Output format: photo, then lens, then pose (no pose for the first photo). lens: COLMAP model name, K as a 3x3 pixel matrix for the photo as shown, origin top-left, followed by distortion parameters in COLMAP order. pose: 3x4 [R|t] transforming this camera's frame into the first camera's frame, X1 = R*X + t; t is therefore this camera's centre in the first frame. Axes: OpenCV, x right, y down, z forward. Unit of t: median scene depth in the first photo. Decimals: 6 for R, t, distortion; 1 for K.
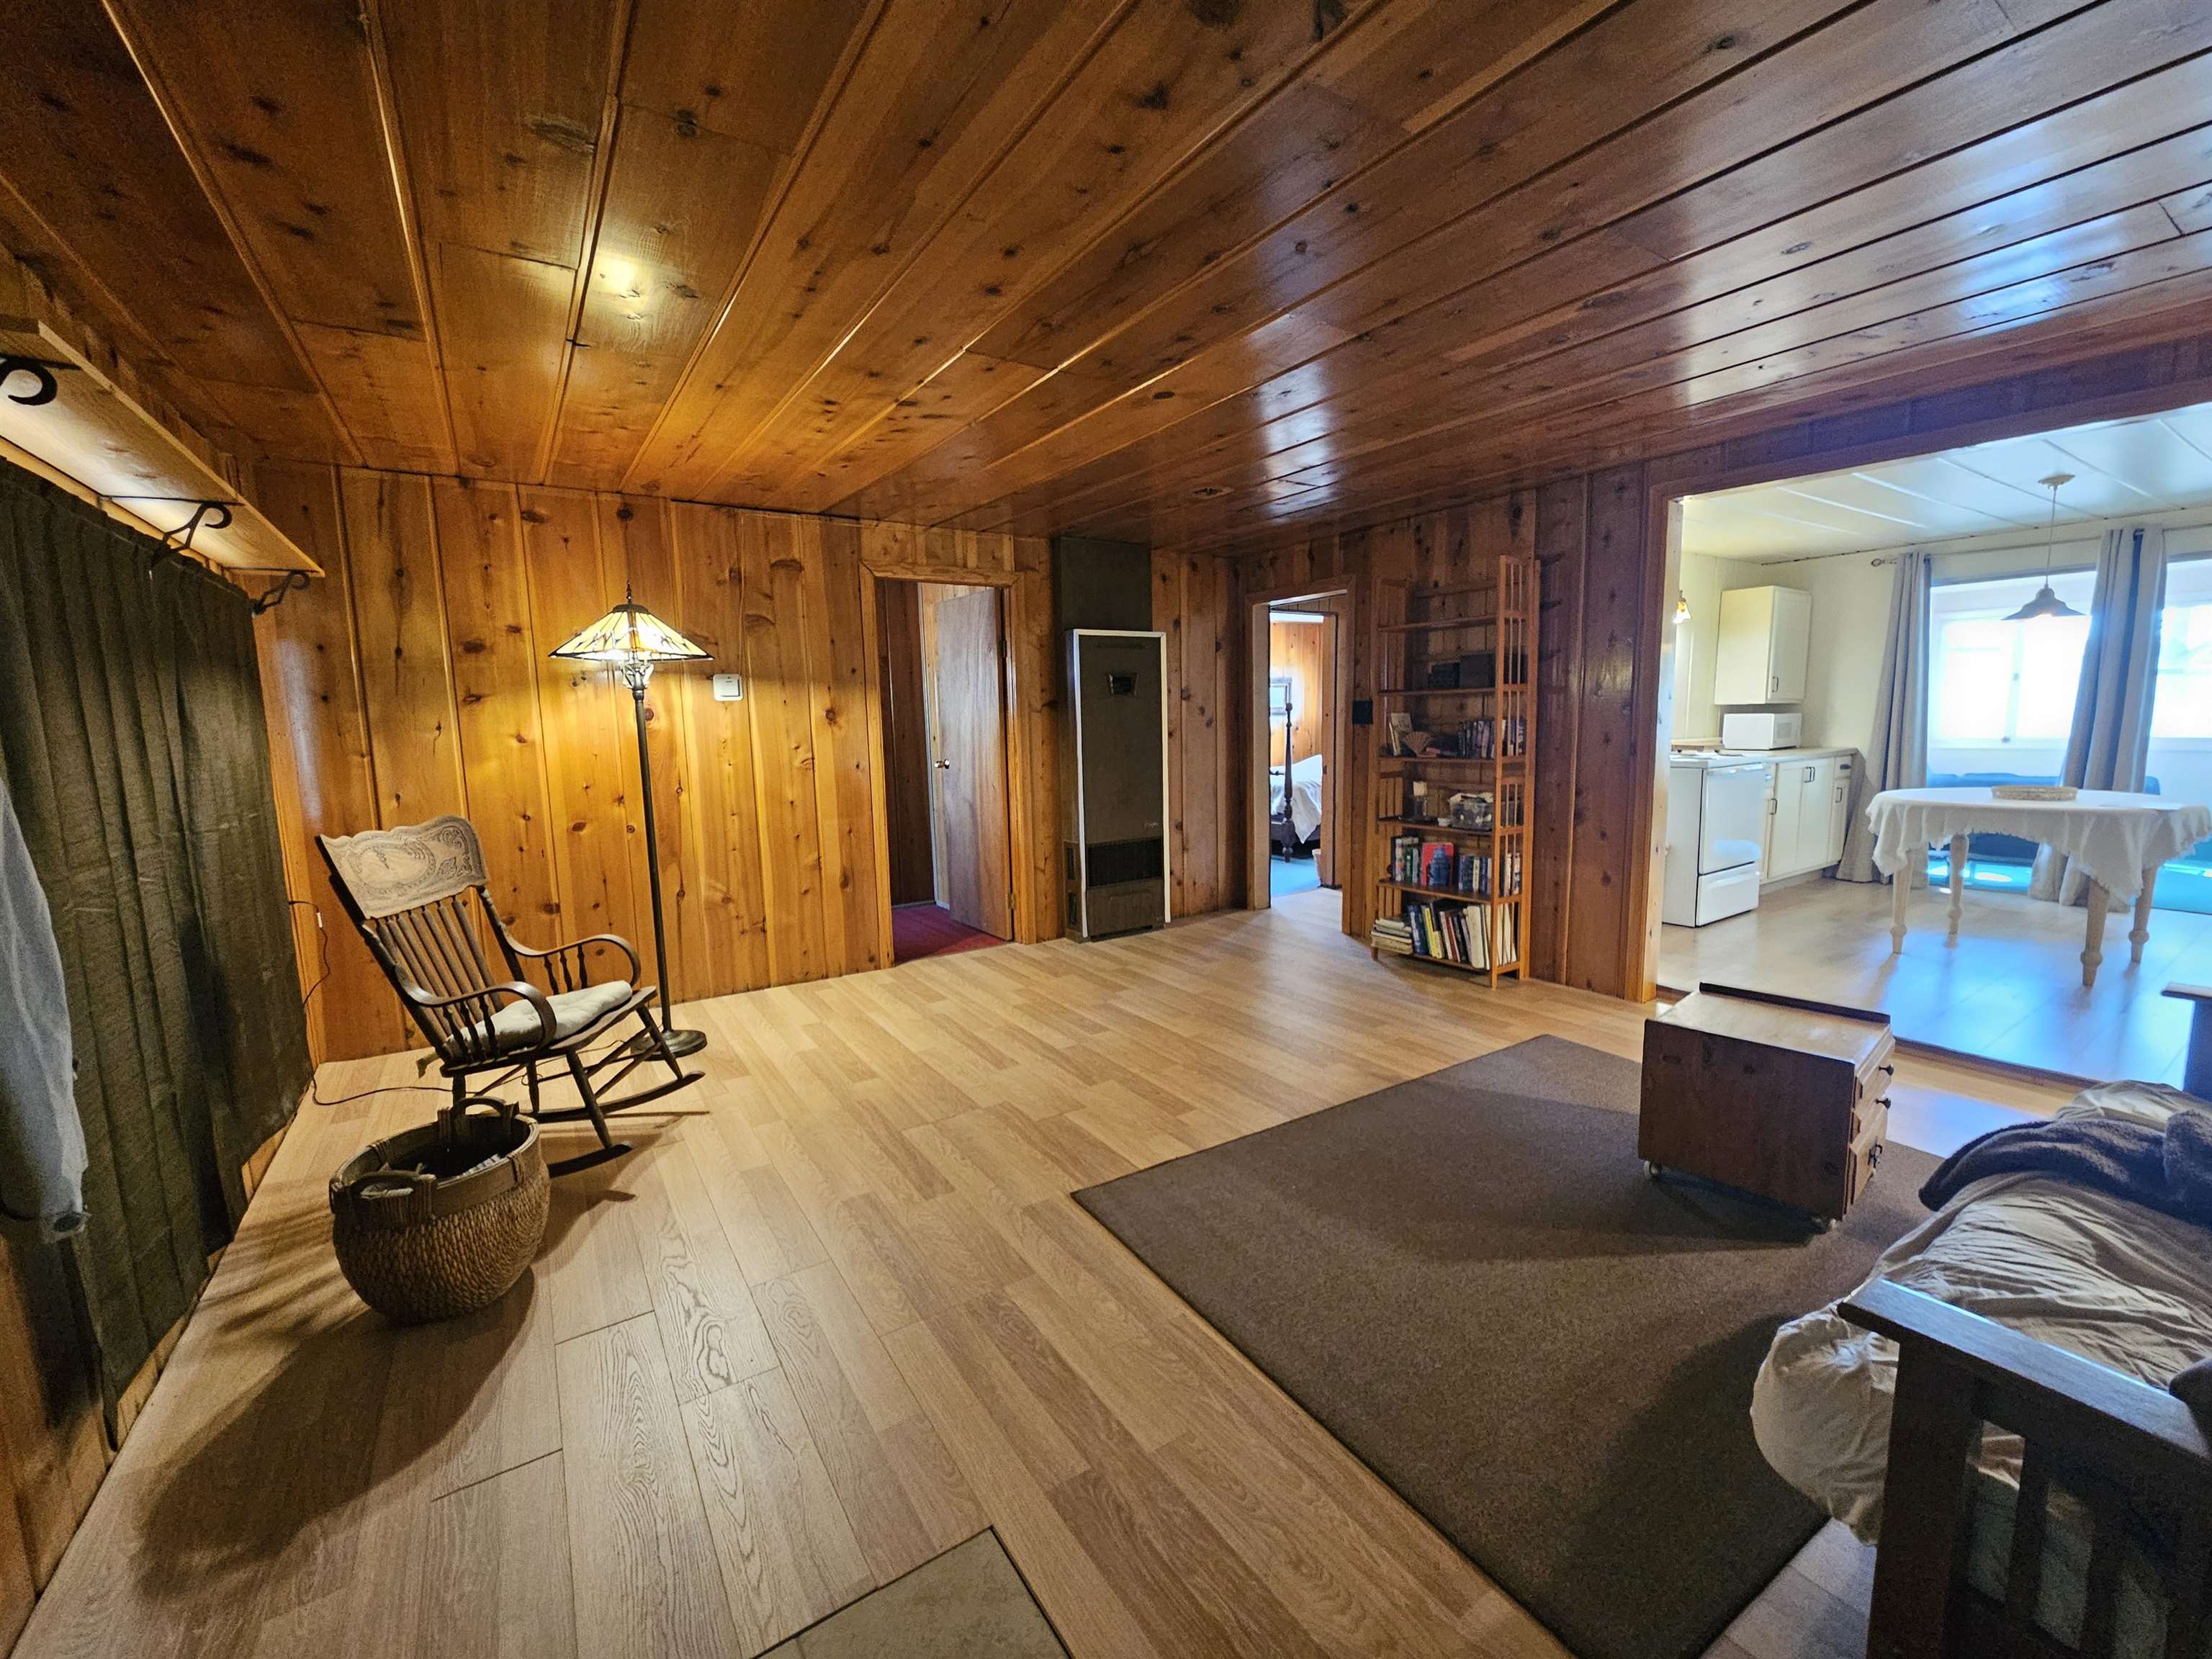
lens RADIAL K [[909.6, 0, 1114.6], [0, 909.6, 828.0], [0, 0, 1]] dist [0.000748, 0.000387]
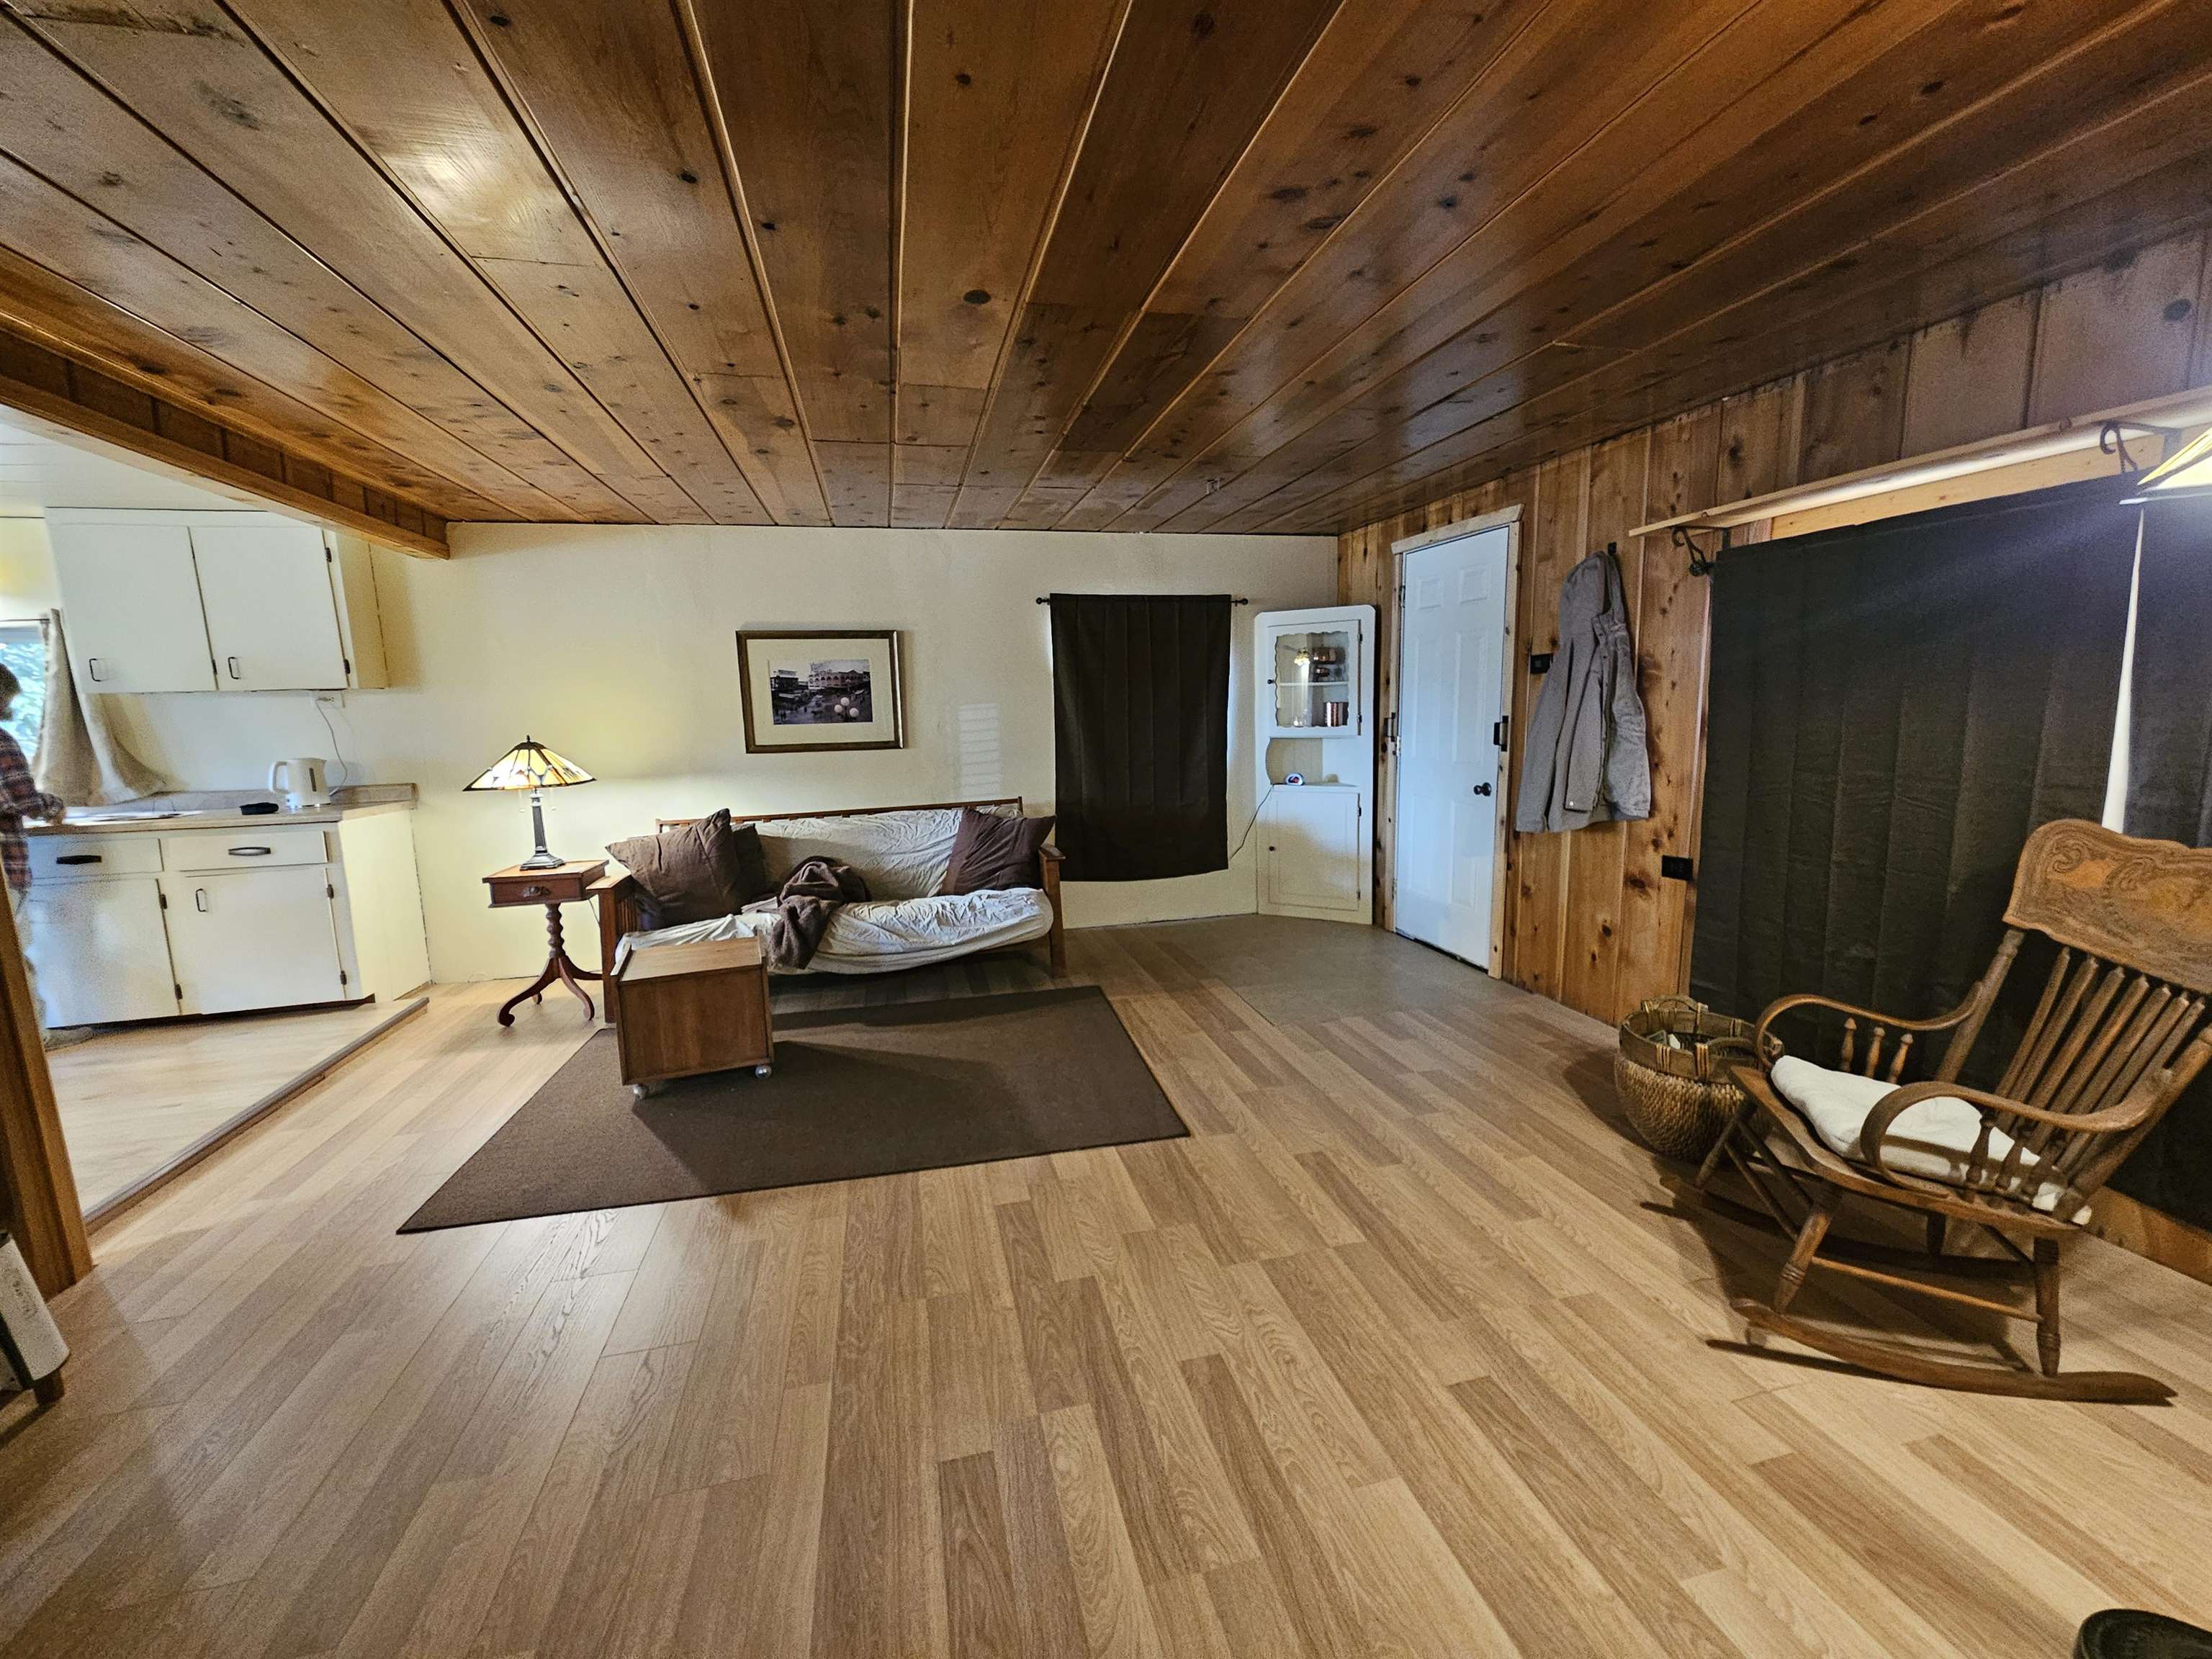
lens RADIAL K [[909.6, 0, 1114.6], [0, 909.6, 828.0], [0, 0, 1]] dist [0.000748, 0.000387]
pose [[-0.939015, 0.001378, 0.343873, -0.259560], [0.092068, 0.964492, 0.247547, -0.187275], [-0.331321, 0.264110, -0.905799, 1.452937]]
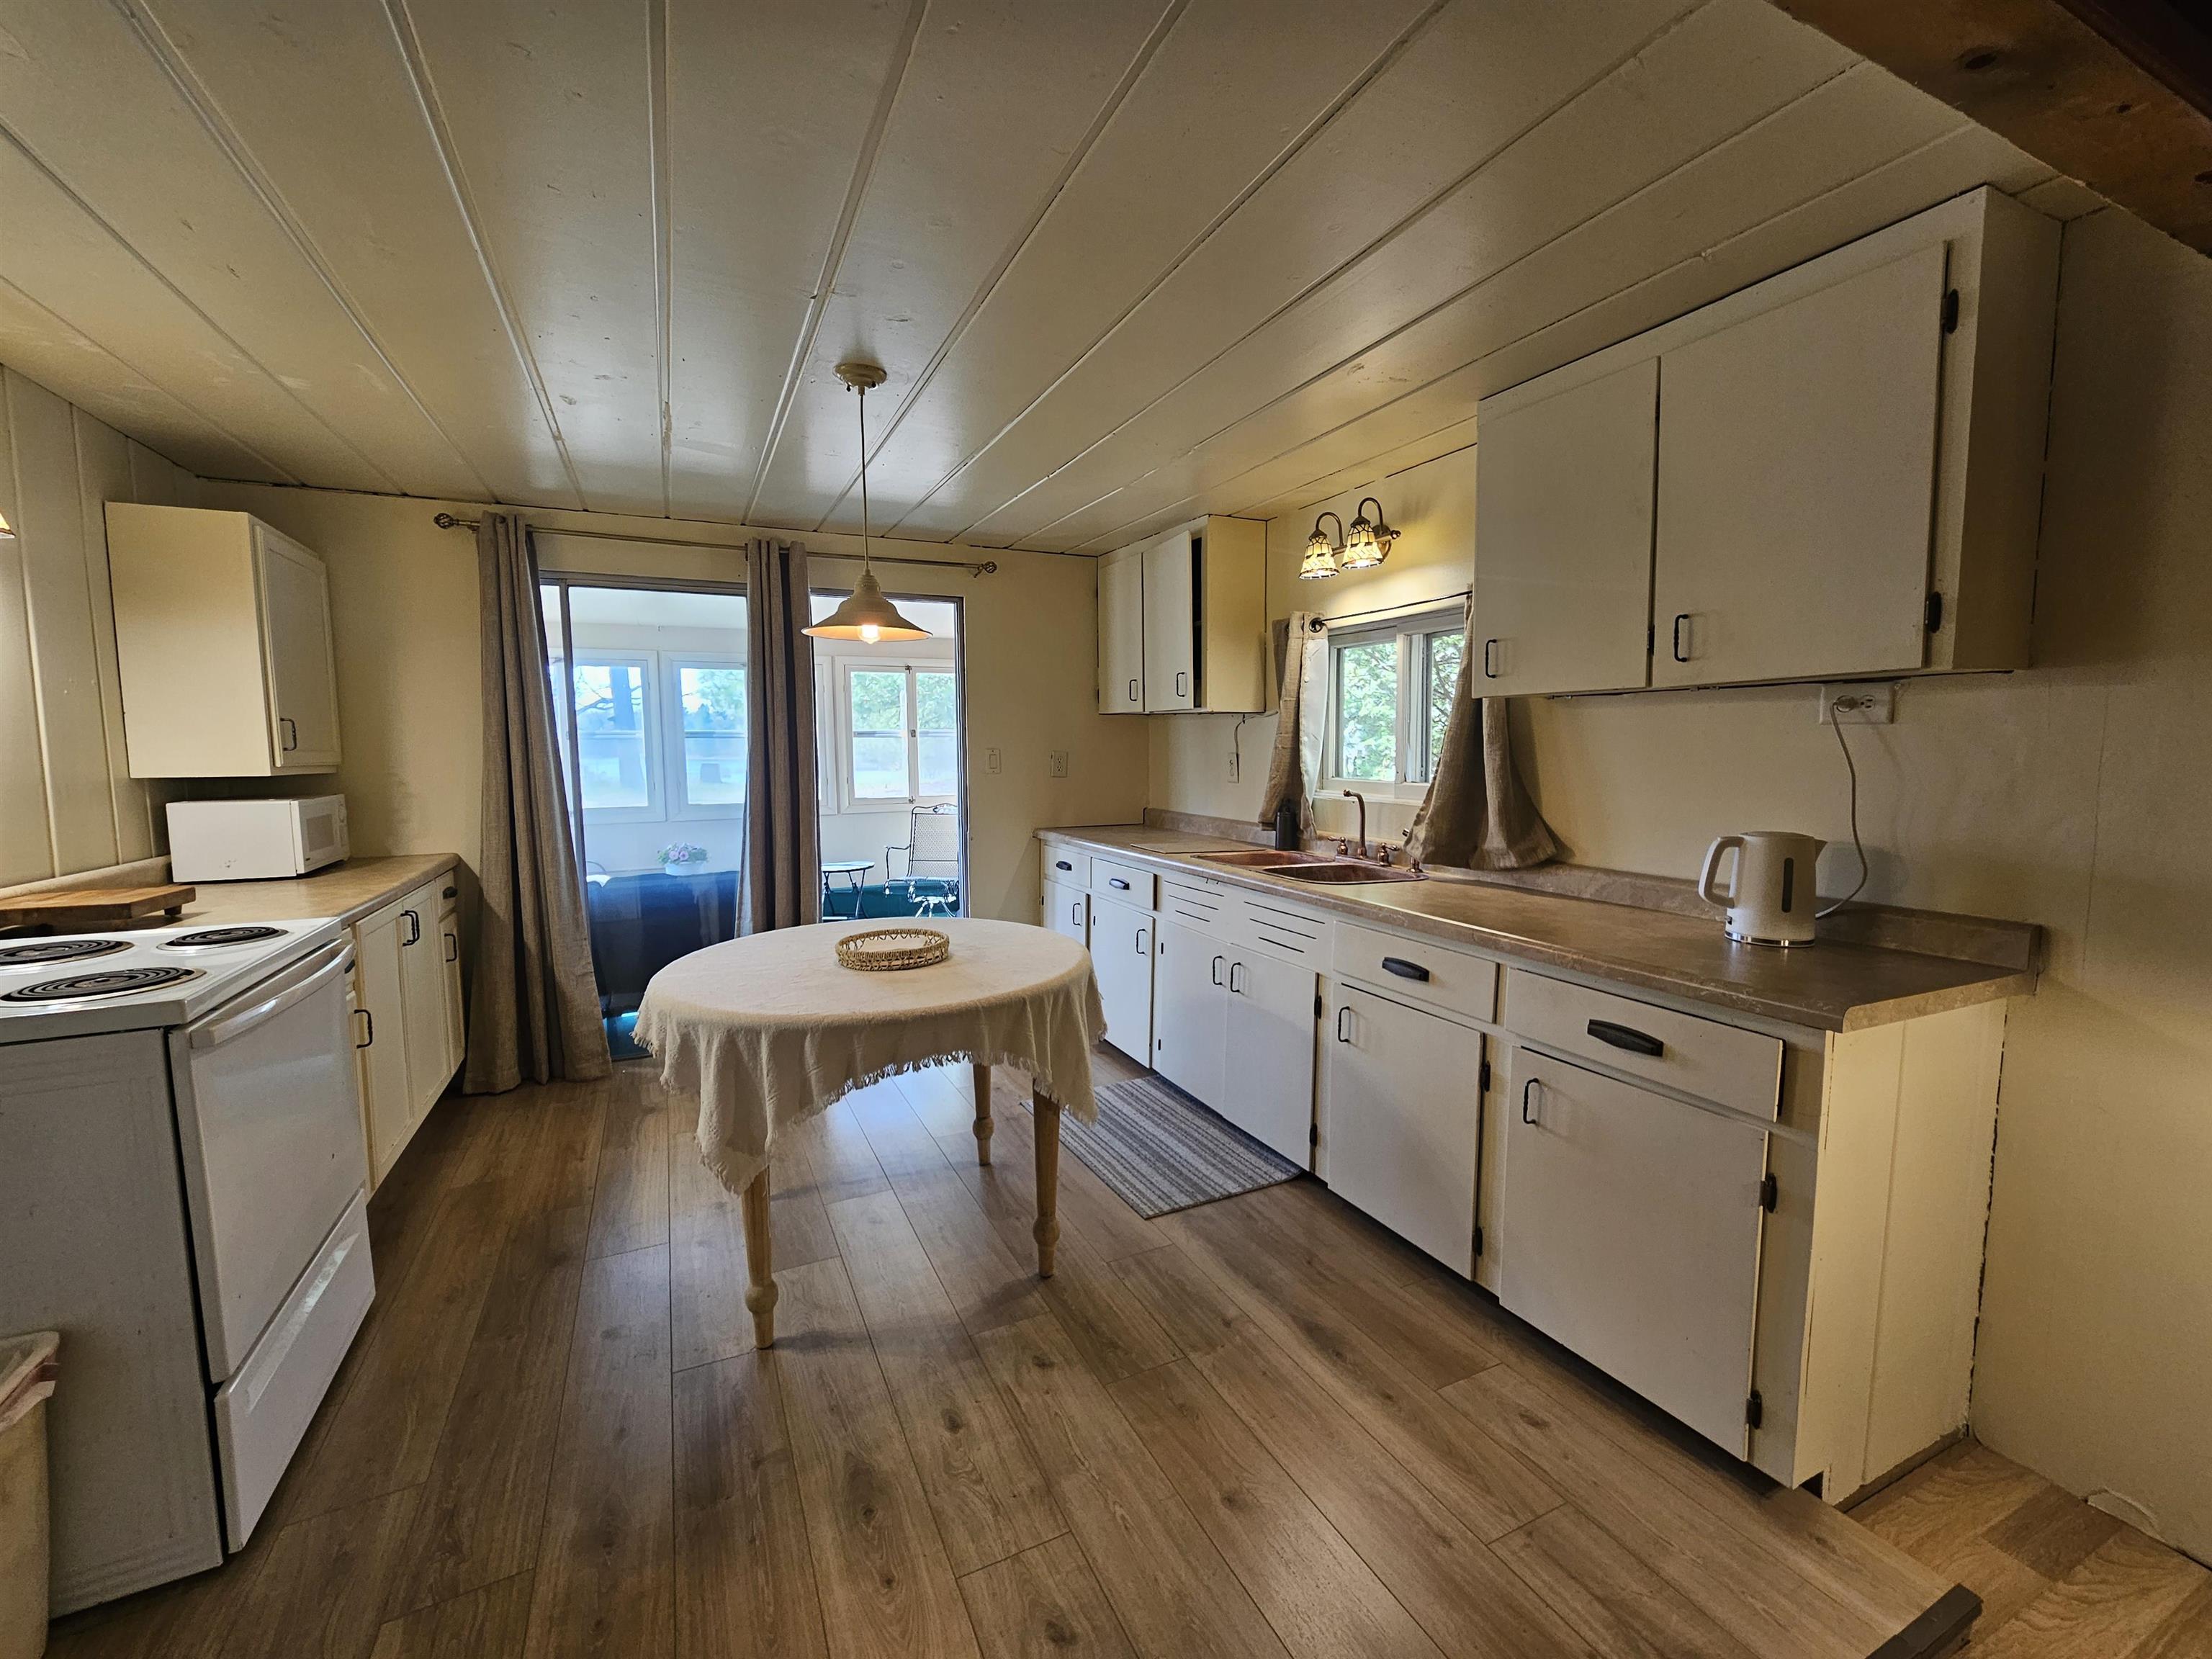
lens RADIAL K [[909.6, 0, 1114.6], [0, 909.6, 828.0], [0, 0, 1]] dist [0.000748, 0.000387]
pose [[0.139526, -0.064427, 0.988120, 0.610712], [0.121495, 0.991455, 0.047489, -0.152000], [-0.982737, 0.113426, 0.146162, 0.981049]]
